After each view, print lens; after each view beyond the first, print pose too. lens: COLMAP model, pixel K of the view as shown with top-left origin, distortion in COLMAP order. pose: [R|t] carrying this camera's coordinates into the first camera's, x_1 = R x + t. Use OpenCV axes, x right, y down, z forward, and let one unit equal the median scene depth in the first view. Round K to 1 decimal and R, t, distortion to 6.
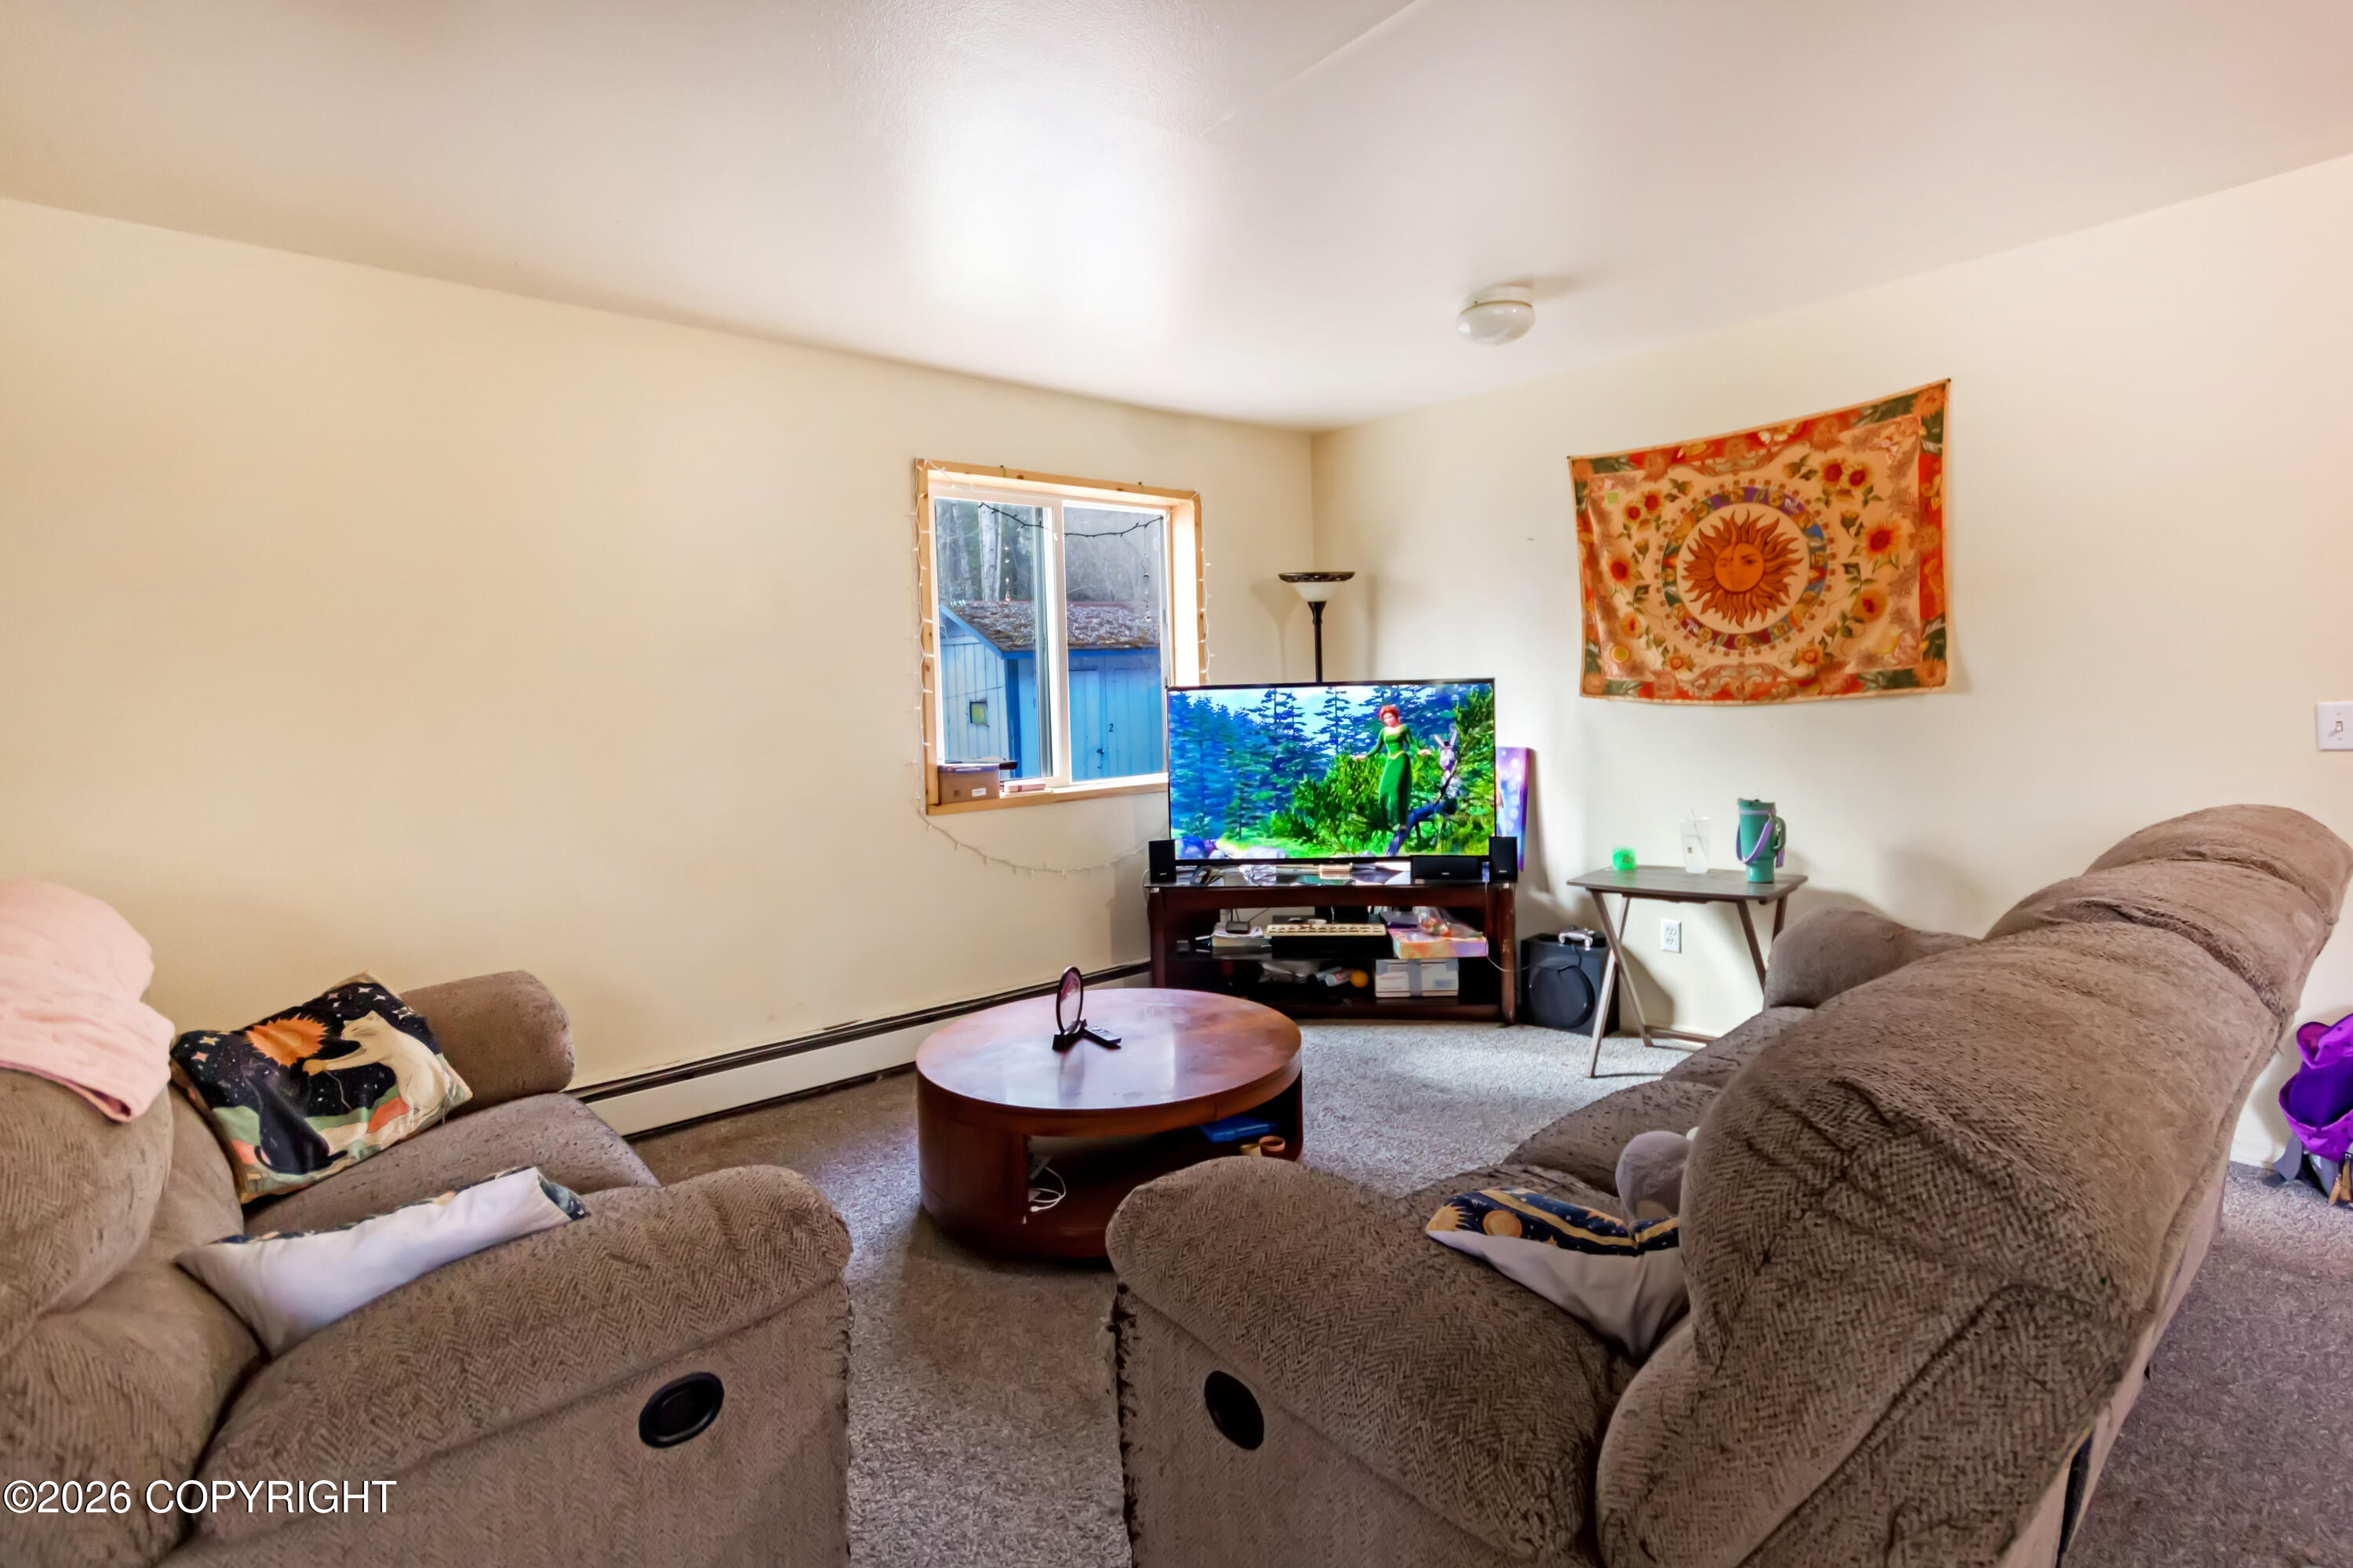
lens RADIAL K [[1161.8, 0, 1164.3], [0, 1161.8, 707.5], [0, 0, 1]] dist [0.004531, 0.000725]
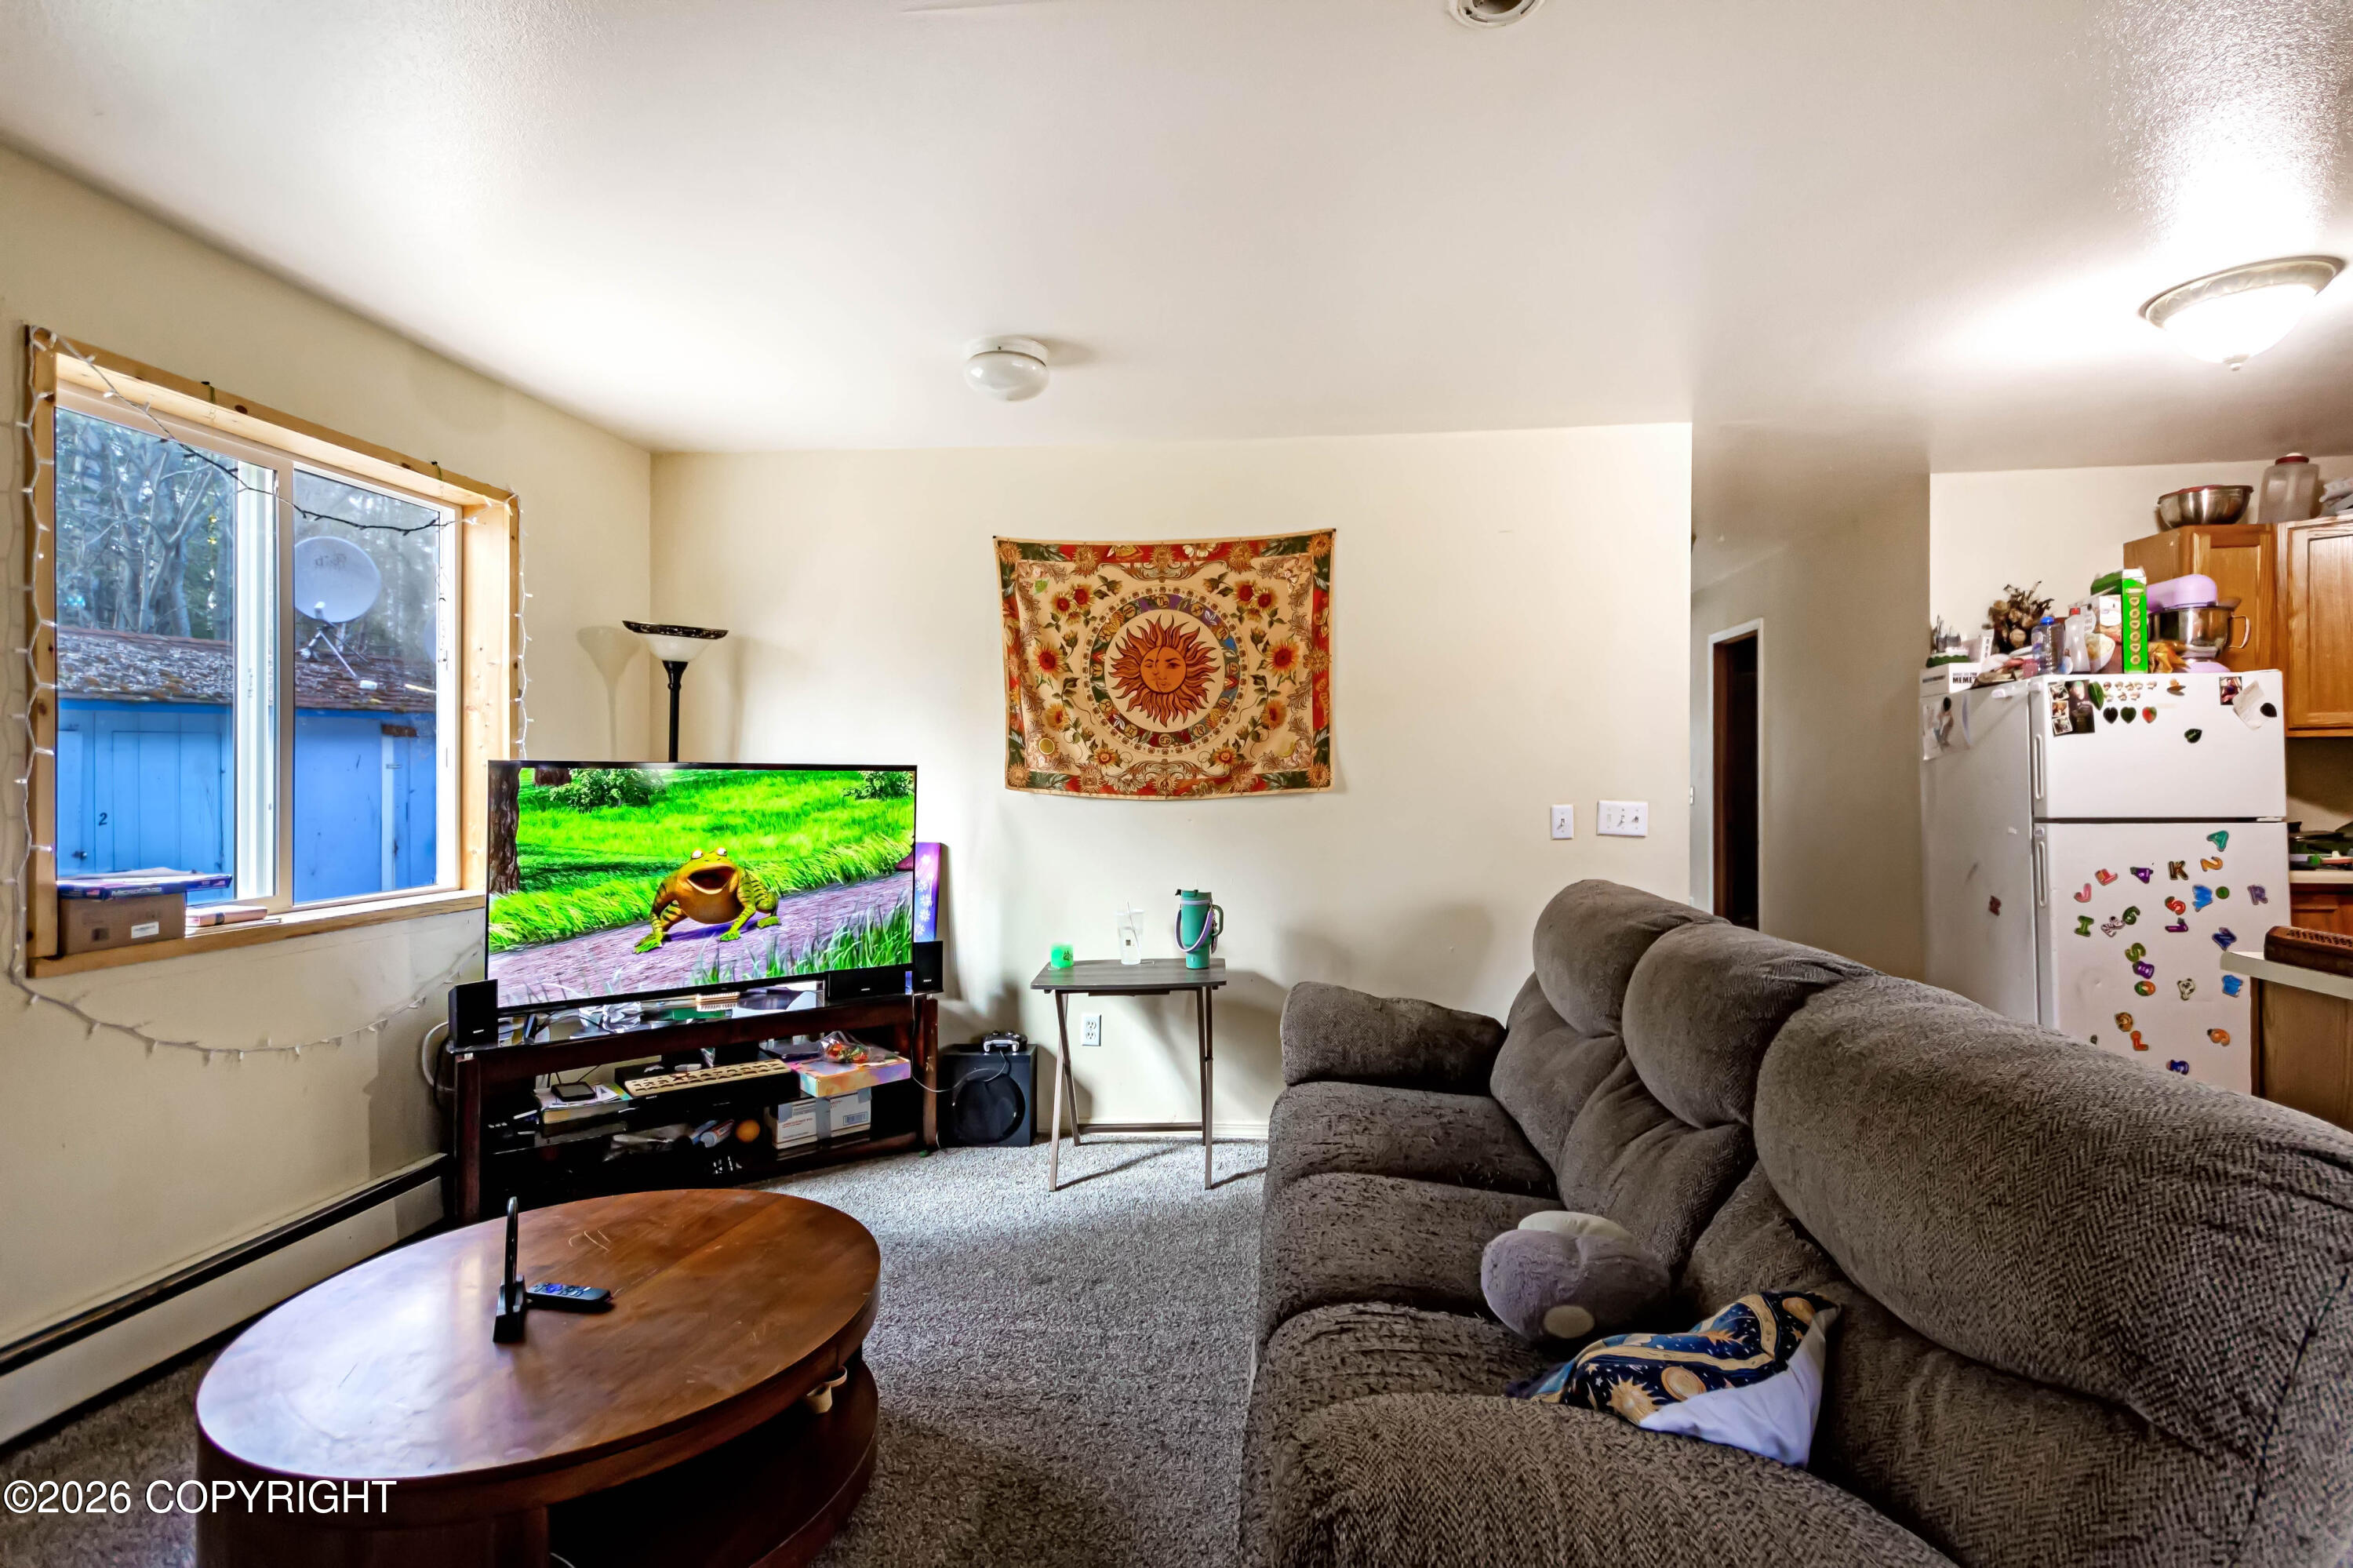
lens RADIAL K [[1161.8, 0, 1175.0], [0, 1161.8, 771.2], [0, 0, 1]] dist [0.004531, 0.000725]
pose [[0.698880, 0.034022, 0.714430, -0.230483], [-0.015441, 0.999353, -0.032486, 0.005253], [-0.715073, 0.011672, 0.698953, 0.239971]]
